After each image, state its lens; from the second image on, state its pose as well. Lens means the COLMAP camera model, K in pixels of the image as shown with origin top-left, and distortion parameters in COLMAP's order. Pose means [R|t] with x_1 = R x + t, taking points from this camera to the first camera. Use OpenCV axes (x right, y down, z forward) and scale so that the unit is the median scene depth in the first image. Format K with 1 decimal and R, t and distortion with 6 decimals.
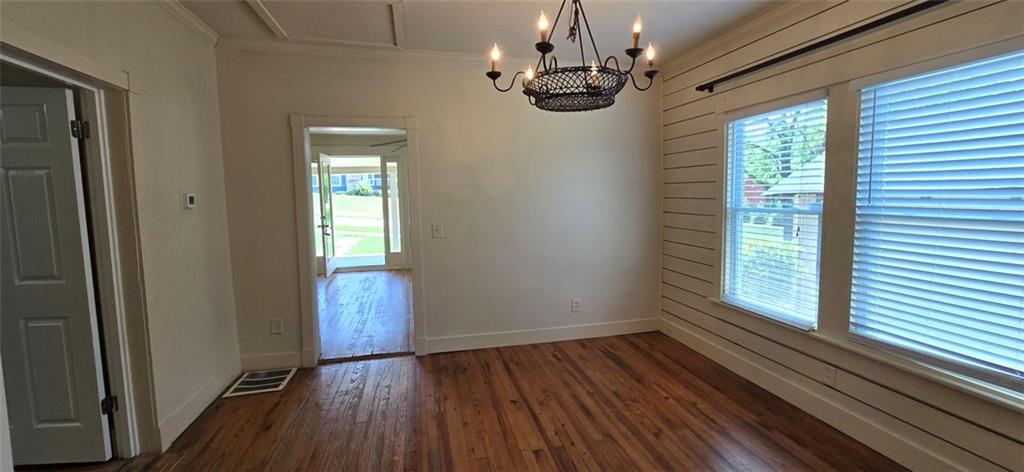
lens RADIAL K [[416.2, 0, 516.5], [0, 416.2, 227.6], [0, 0, 1]] dist [-0.005963, 0.002437]
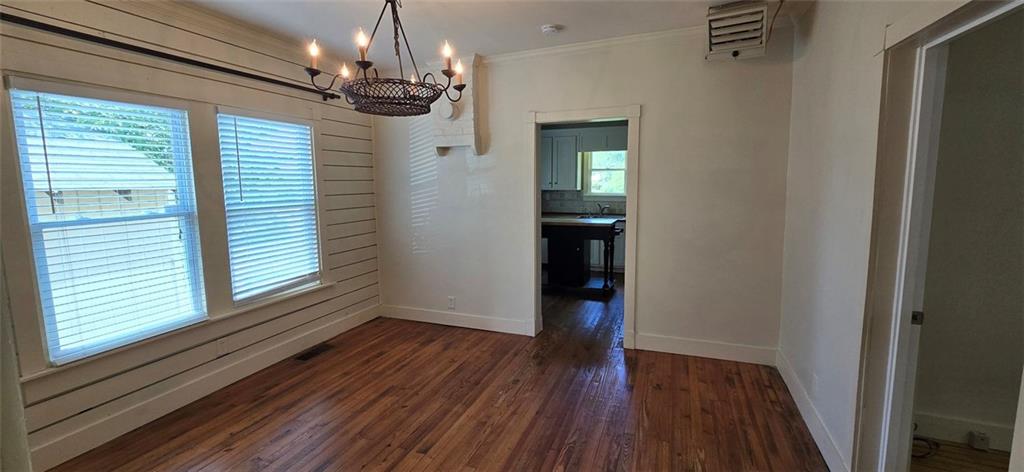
lens RADIAL K [[416.2, 0, 514.4], [0, 416.2, 229.0], [0, 0, 1]] dist [-0.005963, 0.002437]
pose [[-0.820693, -0.045066, 0.569590, -0.668304], [0.073165, 0.980389, 0.182988, -0.148636], [-0.566666, 0.191851, -0.801301, 1.564393]]
